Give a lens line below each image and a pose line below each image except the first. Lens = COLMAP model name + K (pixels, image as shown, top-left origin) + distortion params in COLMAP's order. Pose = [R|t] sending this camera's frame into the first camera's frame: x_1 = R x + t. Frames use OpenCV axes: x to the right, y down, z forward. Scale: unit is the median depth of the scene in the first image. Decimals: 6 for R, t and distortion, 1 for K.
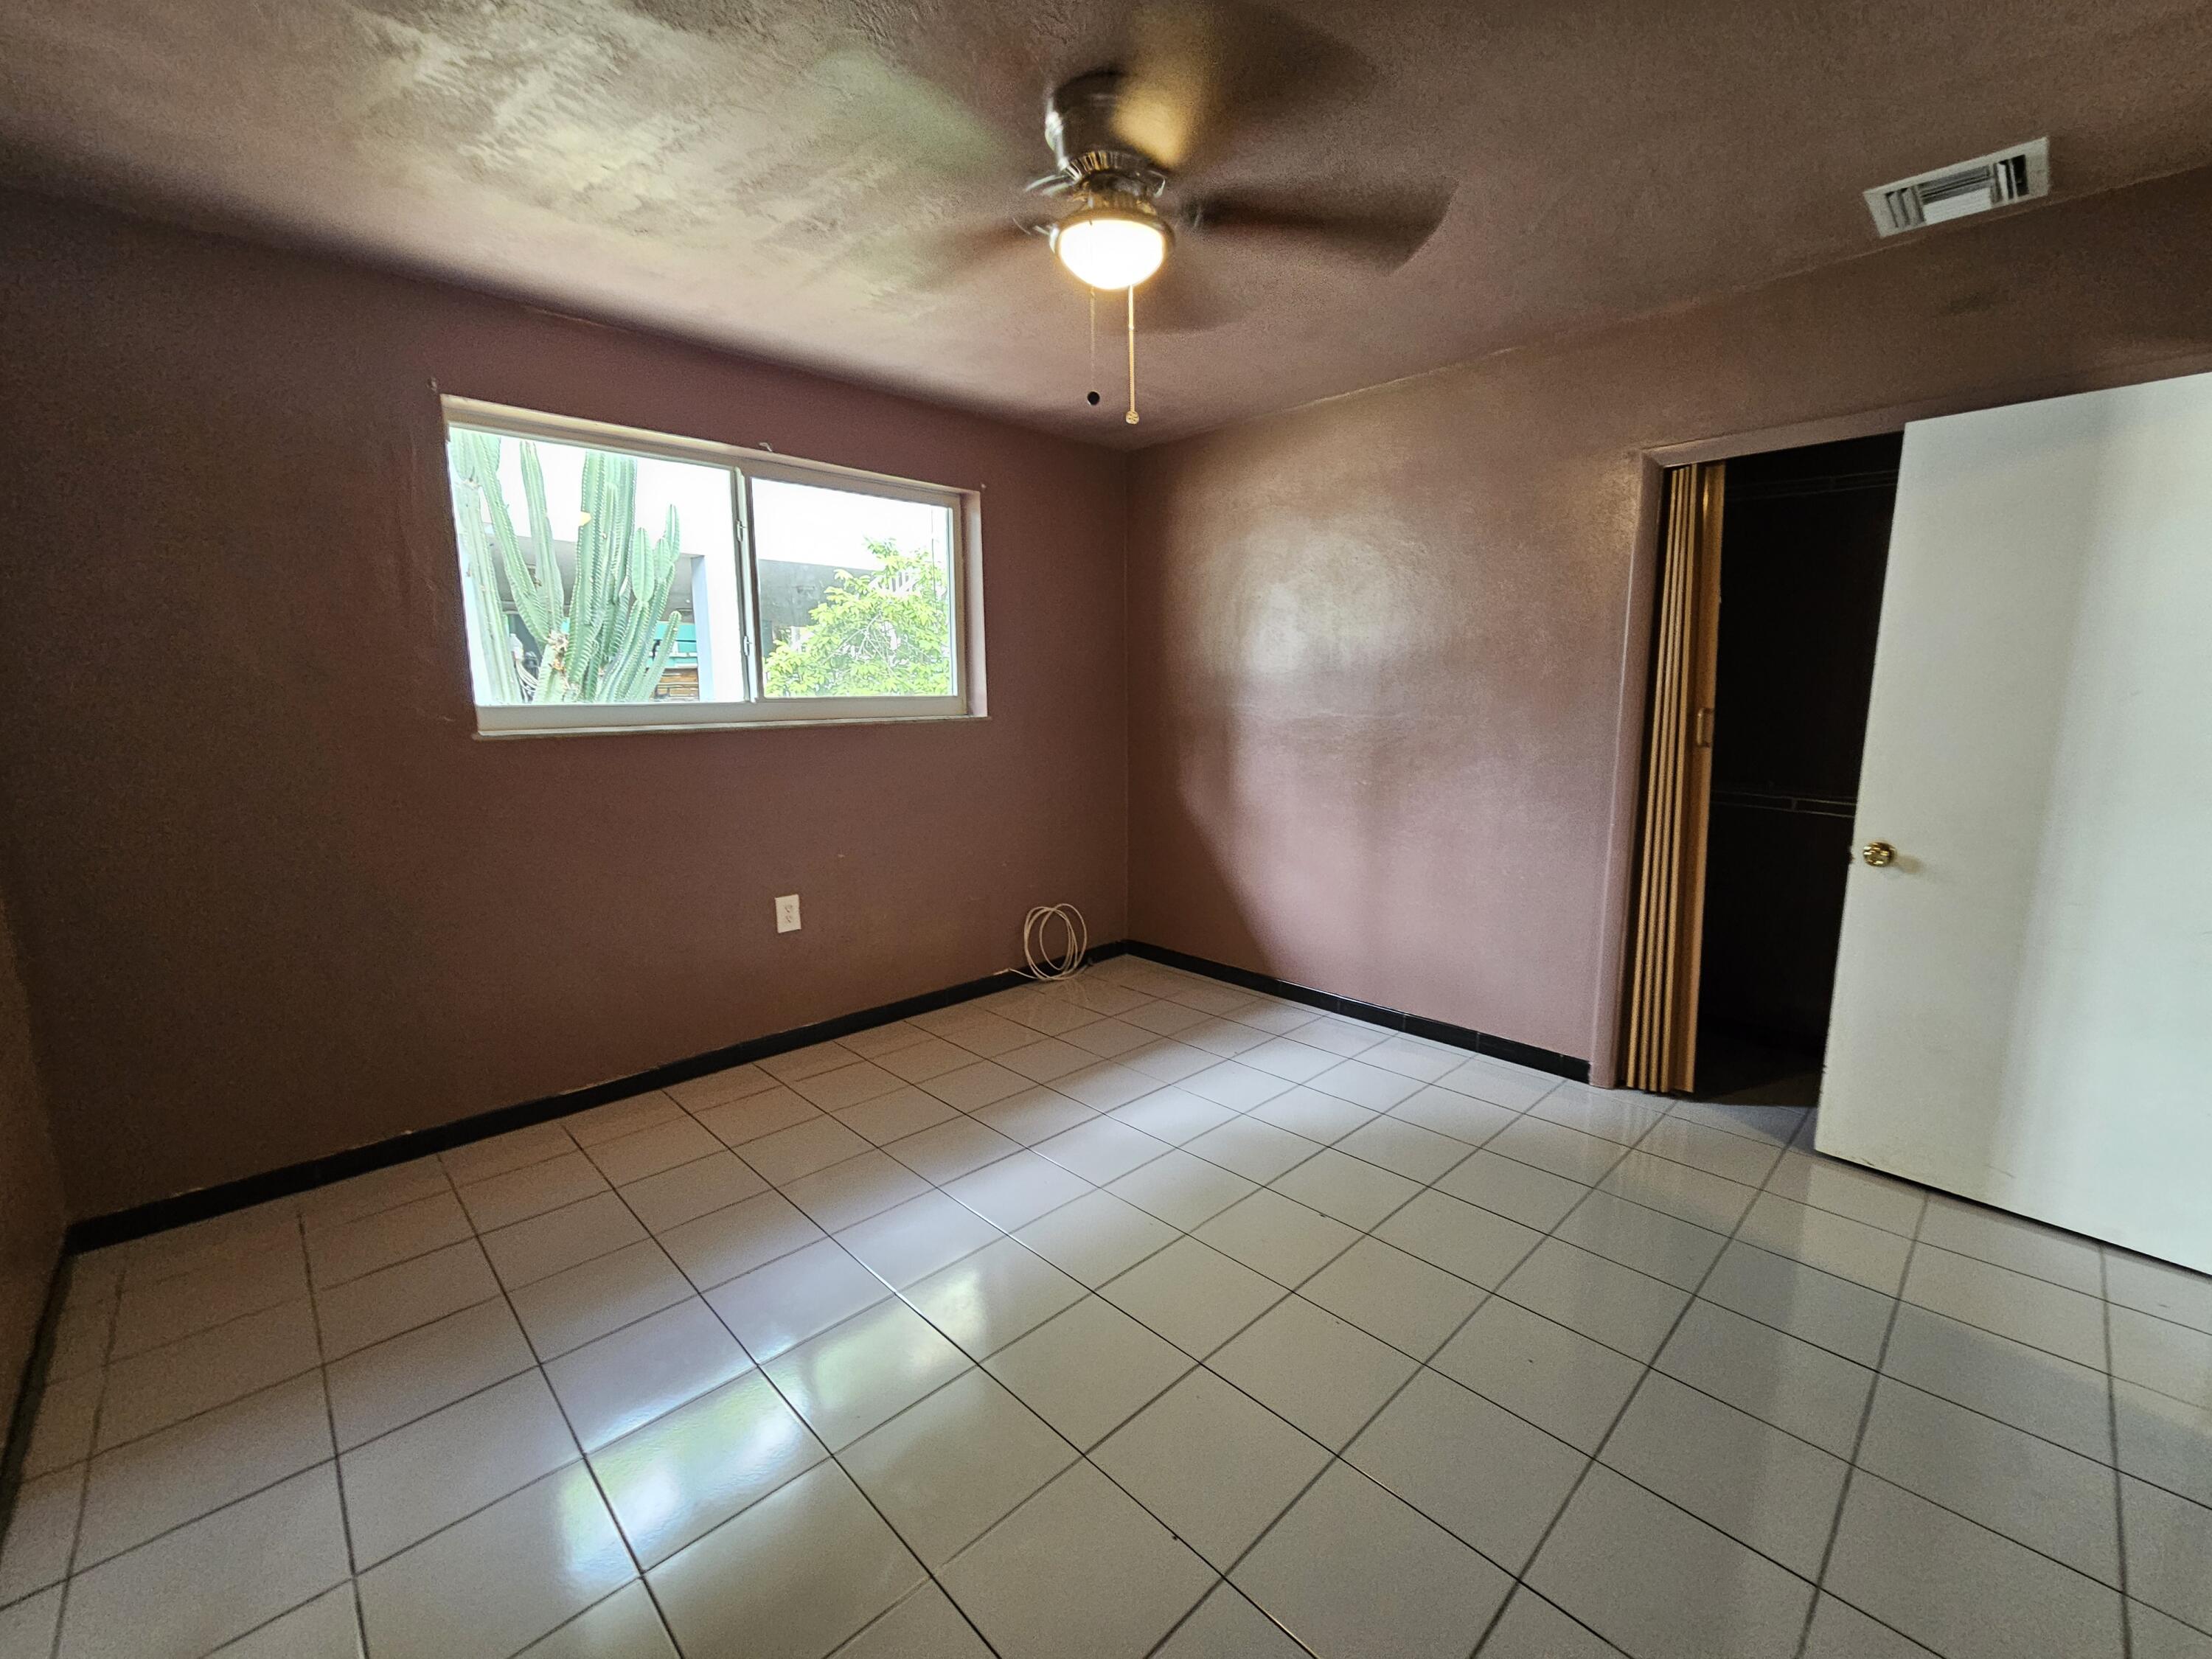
lens RADIAL K [[914.5, 0, 1109.1], [0, 914.5, 830.5], [0, 0, 1]] dist [-0.000281, -0.000600]
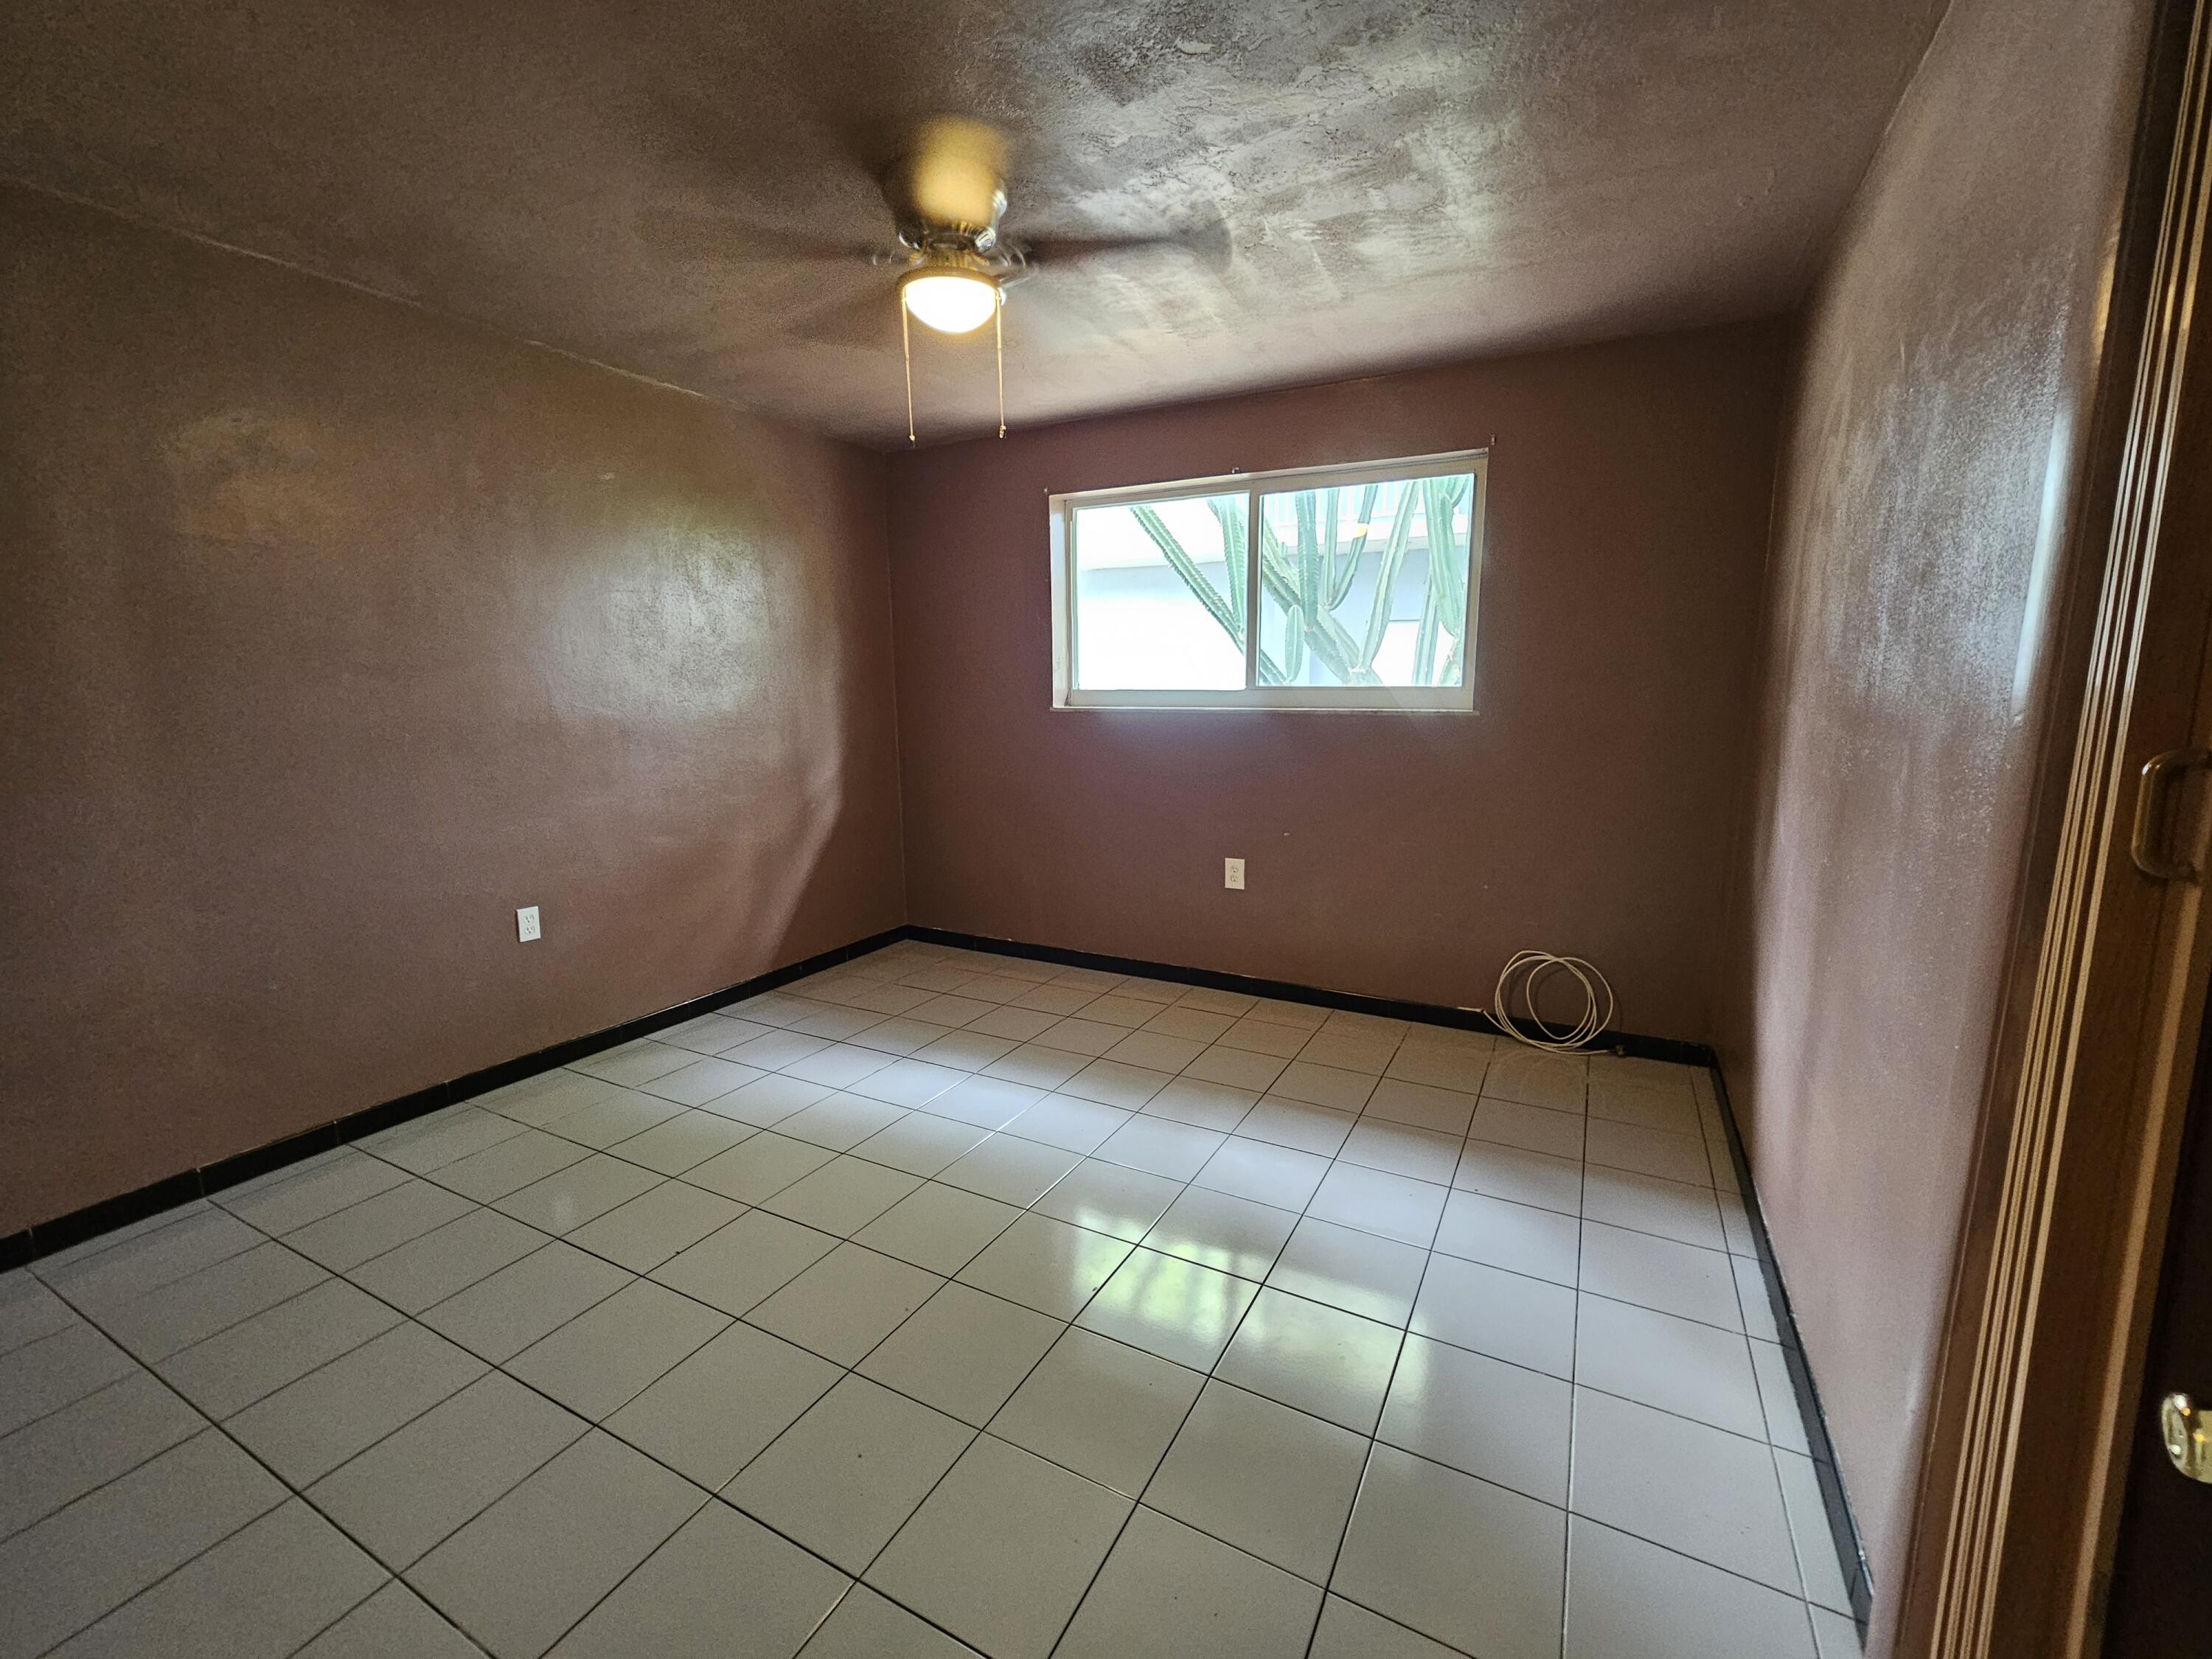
lens RADIAL K [[914.5, 0, 1125.8], [0, 914.5, 830.2], [0, 0, 1]] dist [-0.000281, -0.000600]
pose [[0.293235, 0.151870, -0.943901, 0.657791], [-0.139408, 0.983542, 0.114939, -0.073075], [0.945822, 0.097884, 0.309580, 0.481337]]
